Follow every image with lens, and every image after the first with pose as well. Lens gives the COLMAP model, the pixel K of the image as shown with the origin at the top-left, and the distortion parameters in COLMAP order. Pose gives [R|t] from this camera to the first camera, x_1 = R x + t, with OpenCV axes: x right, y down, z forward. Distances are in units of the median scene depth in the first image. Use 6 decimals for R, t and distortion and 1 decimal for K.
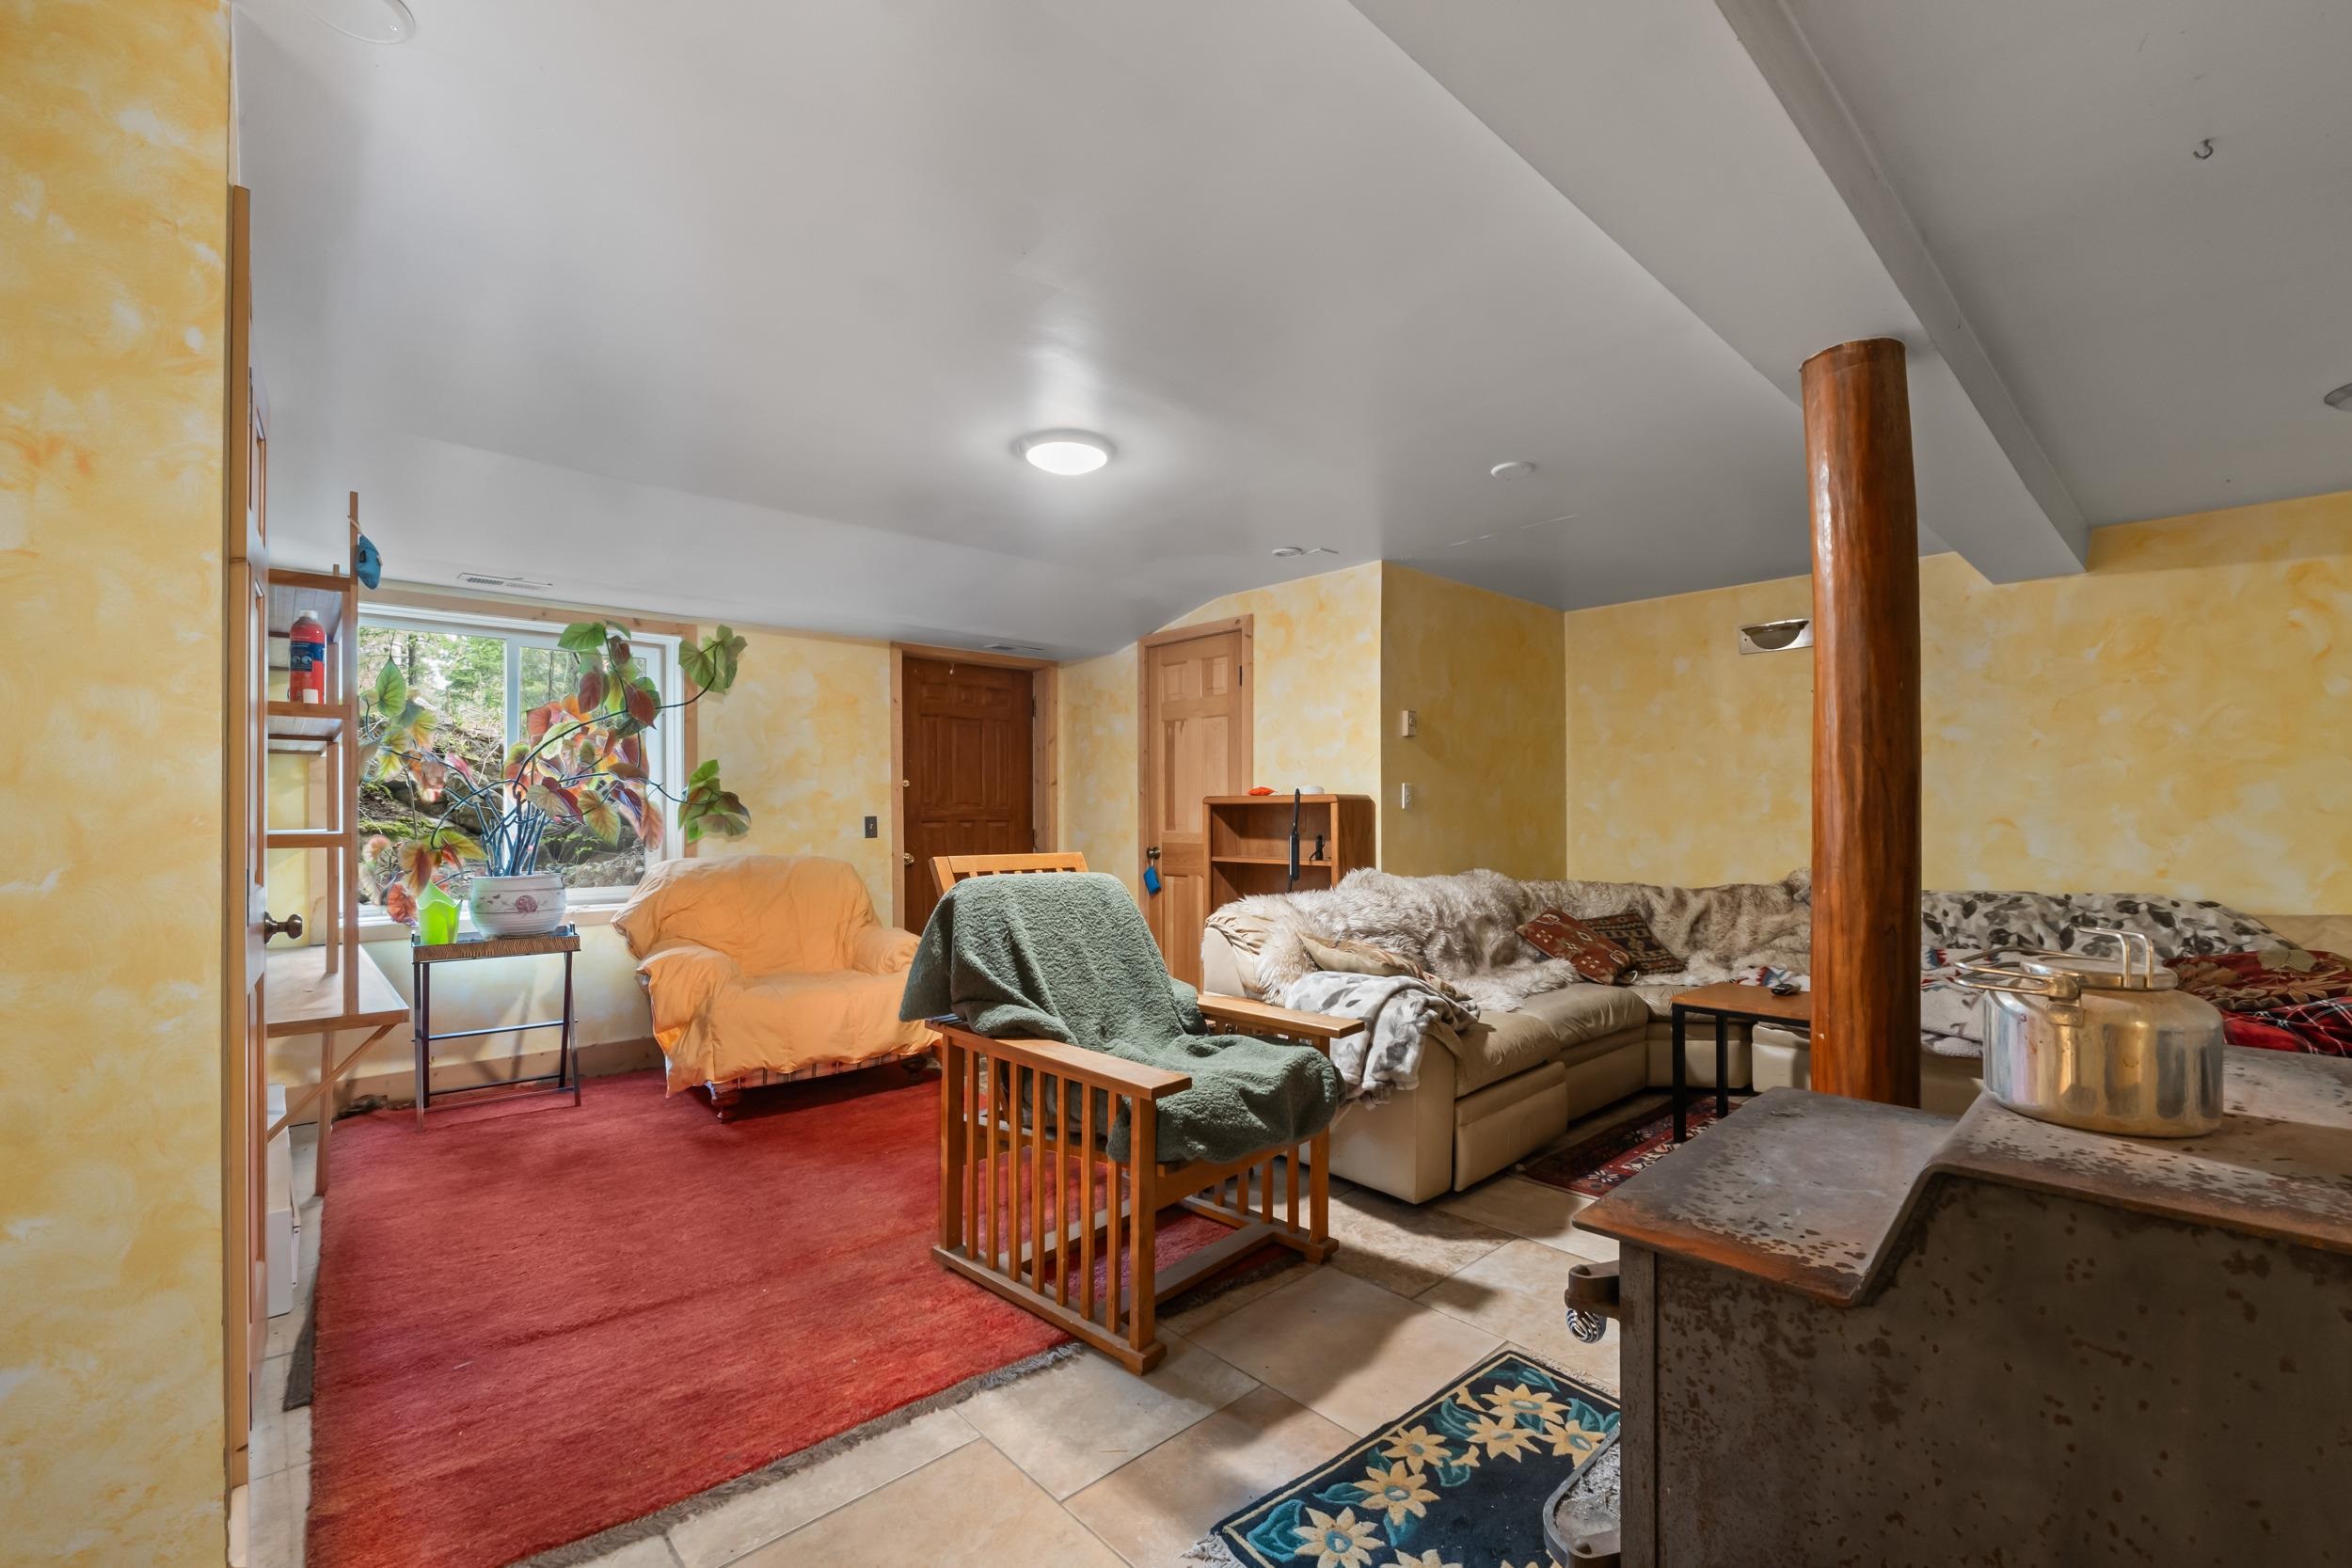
lens RADIAL K [[997.2, 0, 1191.3], [0, 997.2, 805.2], [0, 0, 1]] dist [-0.001727, -0.000393]
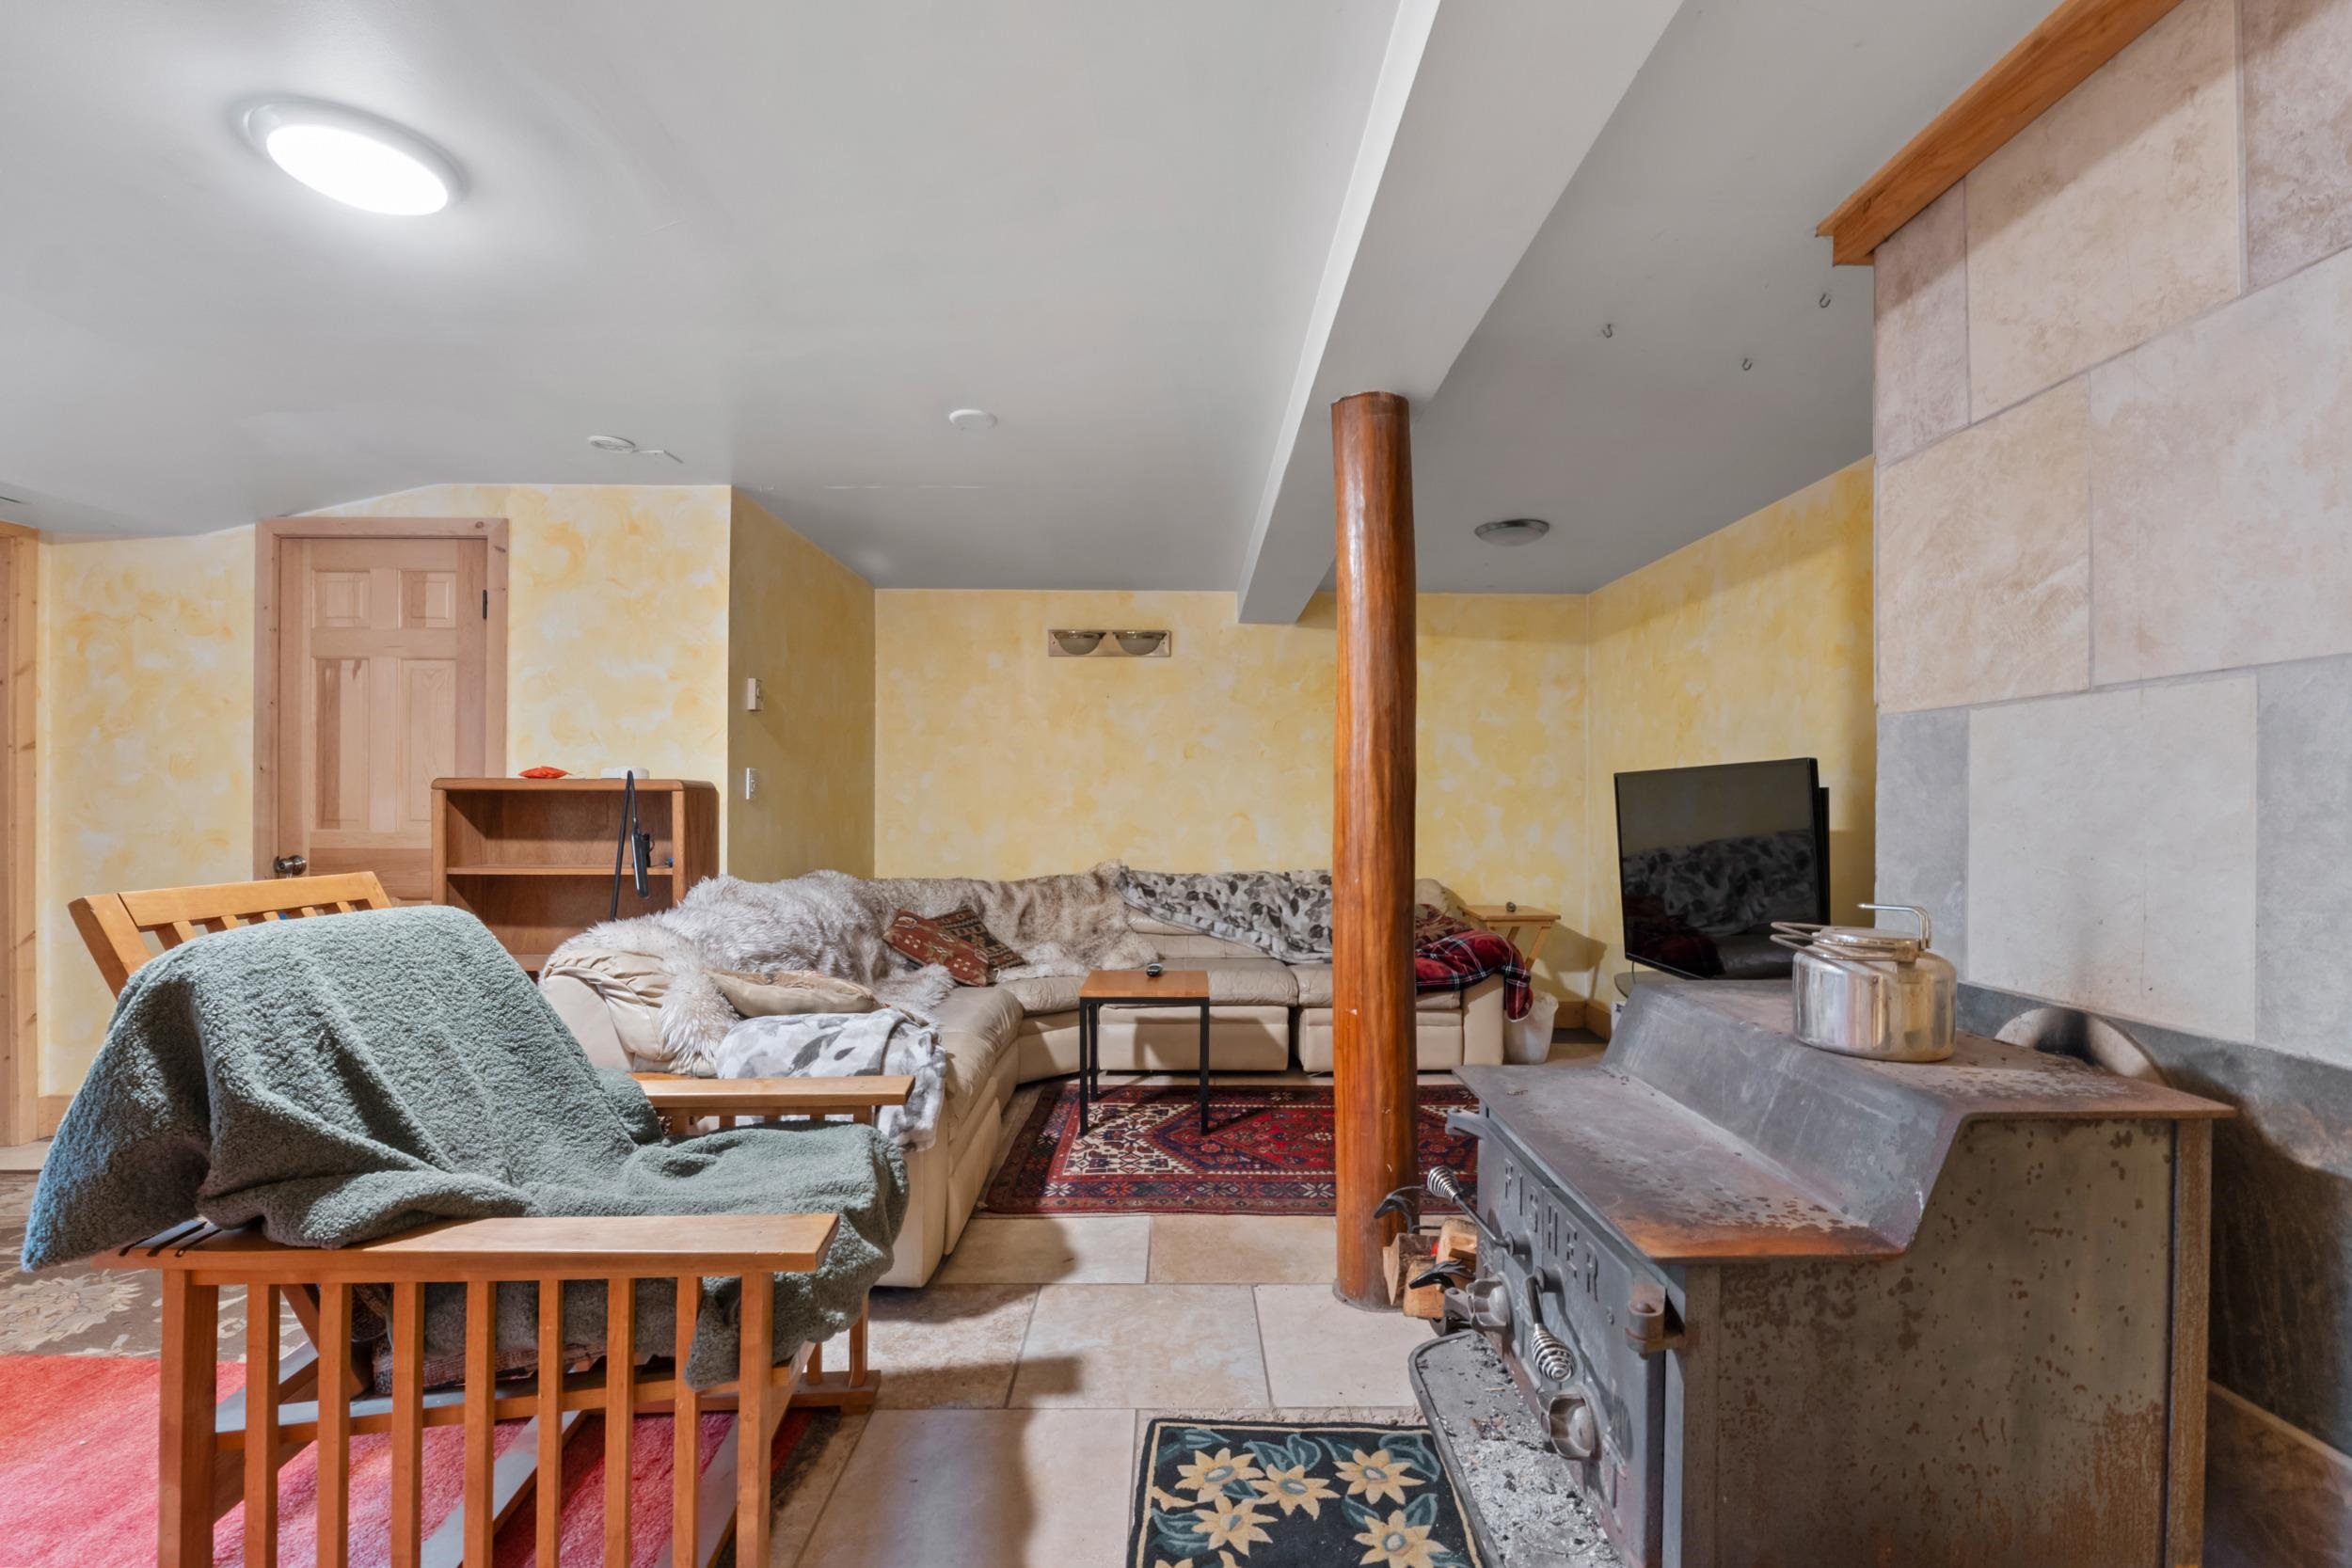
lens RADIAL K [[1020.7, 0, 1193.3], [0, 1020.7, 801.6], [0, 0, 1]] dist [-0.004035, -0.000878]
pose [[0.673257, 0.009301, 0.739350, -0.251028], [-0.013524, 0.999909, -0.000264, 0.000777], [-0.739284, -0.009821, 0.673322, 0.285614]]
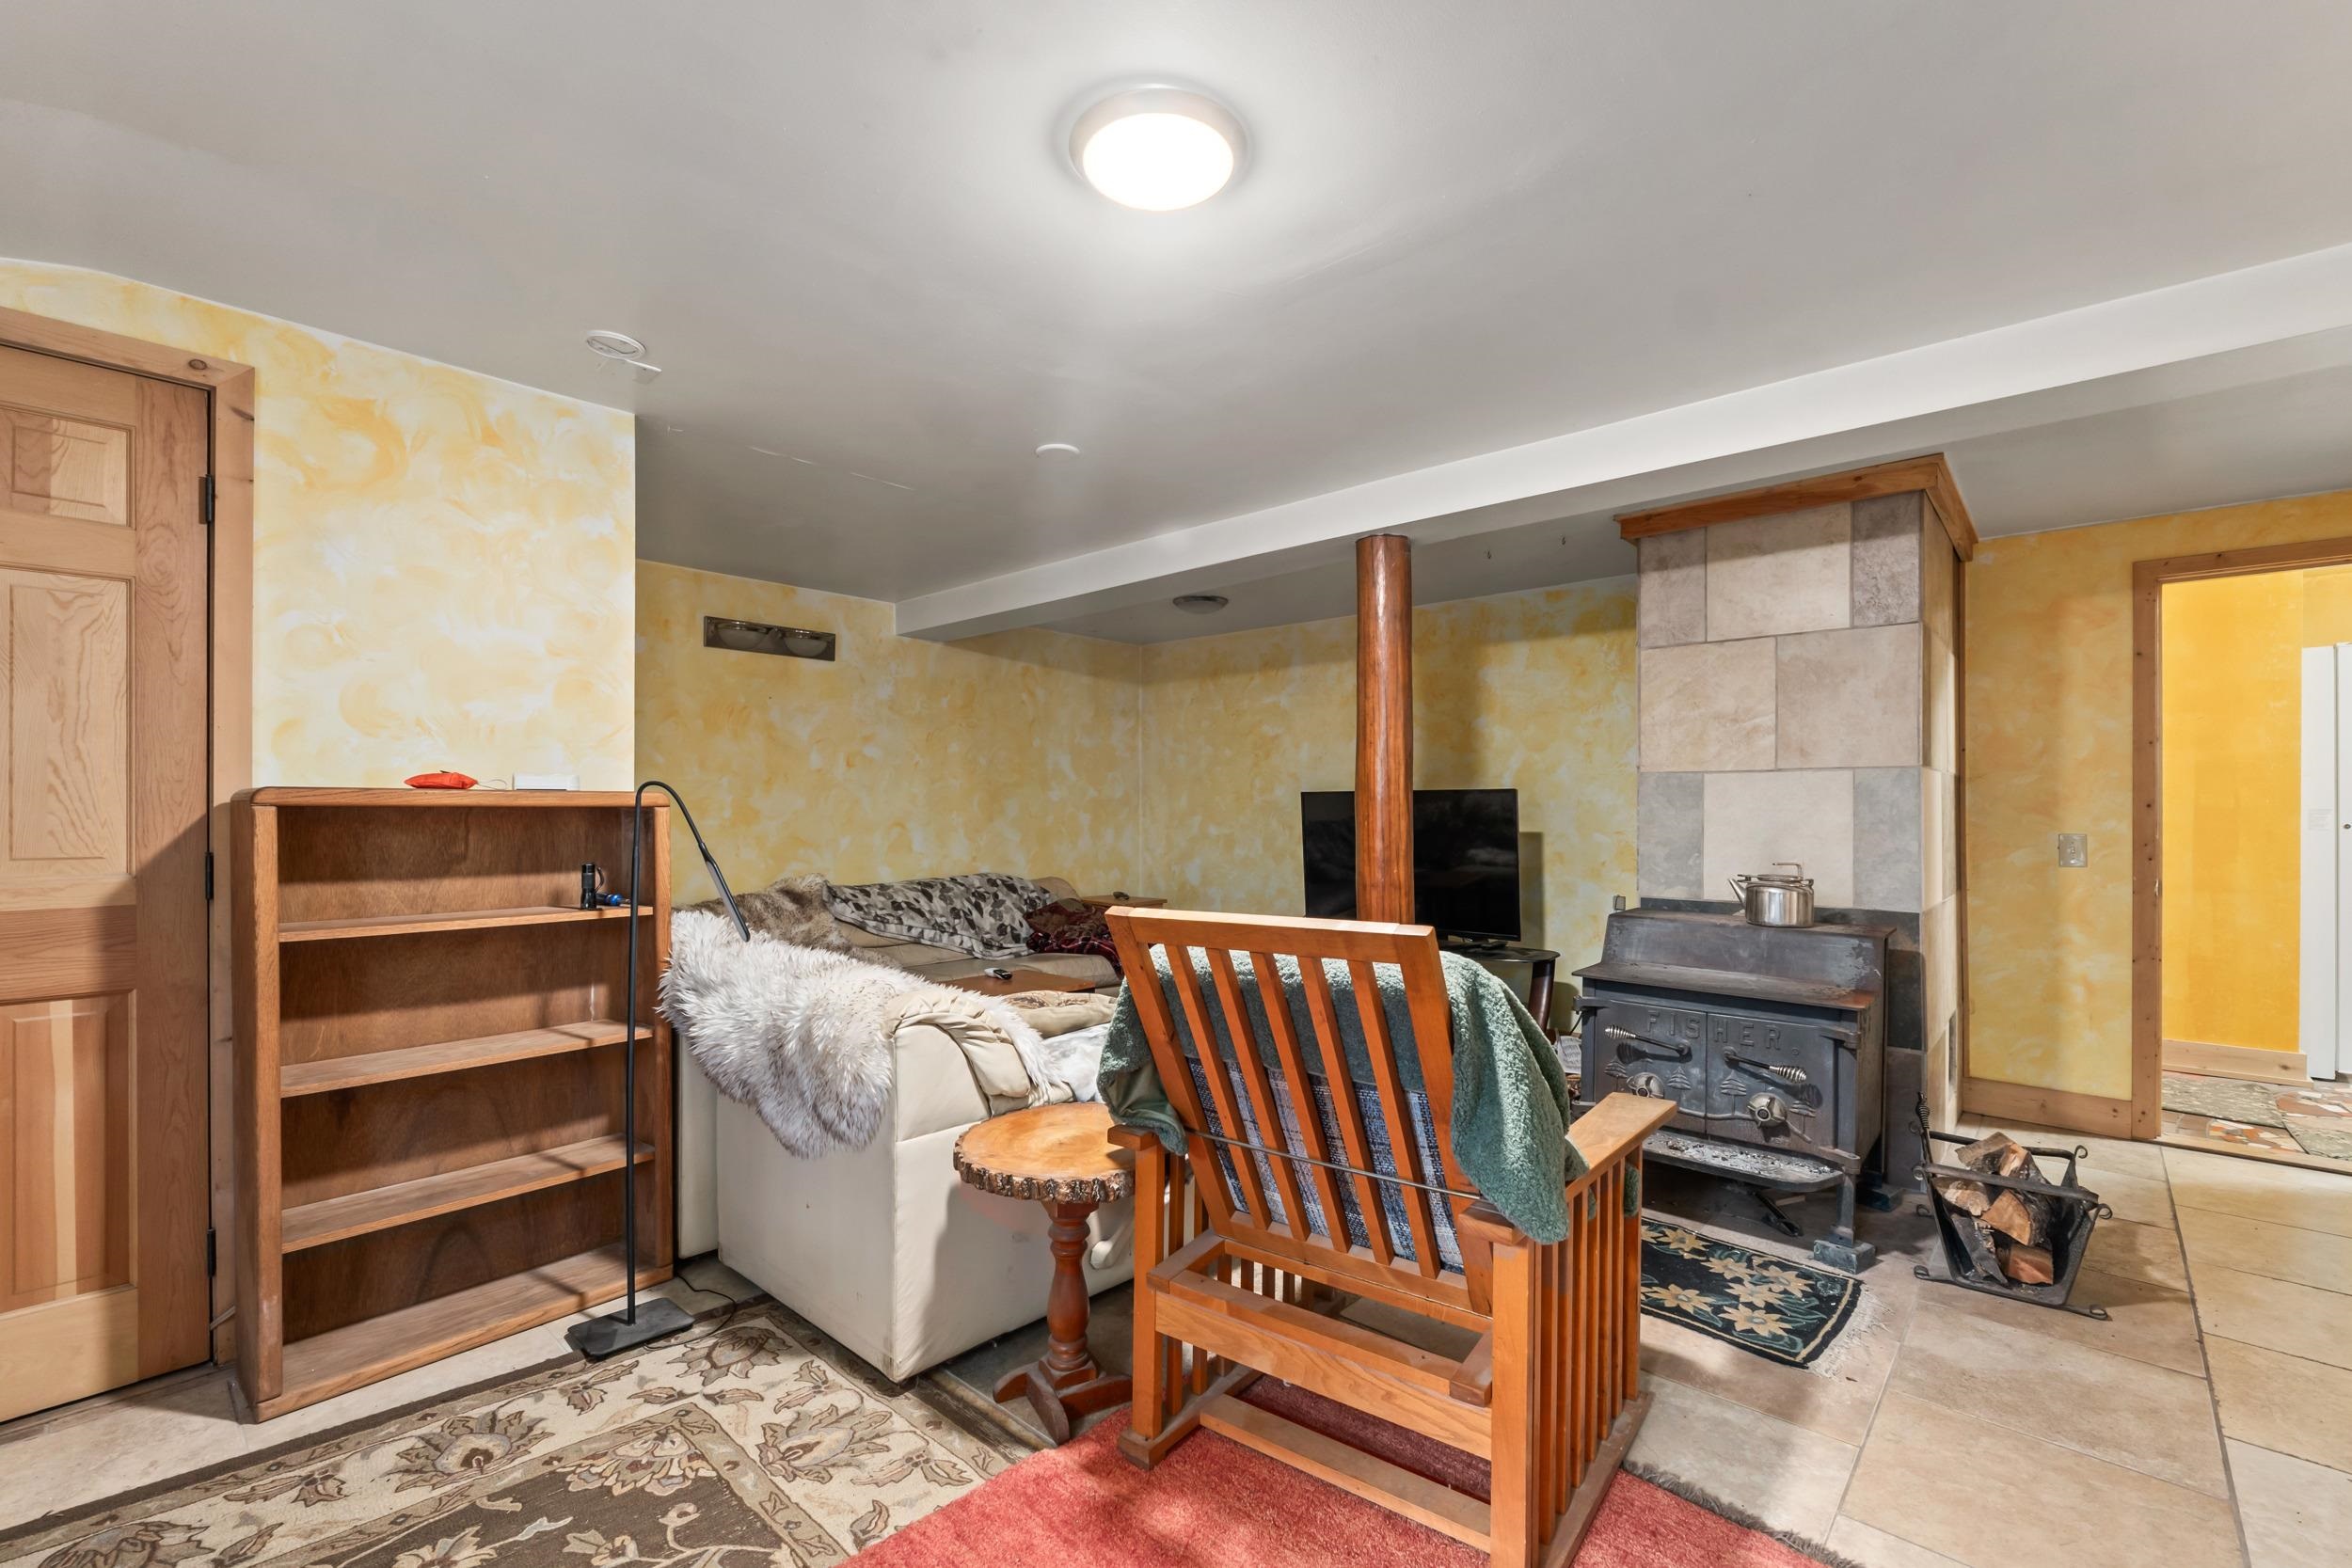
lens RADIAL K [[997.2, 0, 1191.3], [0, 997.2, 805.2], [0, 0, 1]] dist [-0.001727, -0.000393]
pose [[-0.080488, 0.006852, 0.996732, -0.715094], [-0.010247, 0.999918, -0.007701, -0.003456], [-0.996703, -0.010833, -0.080411, 1.111011]]
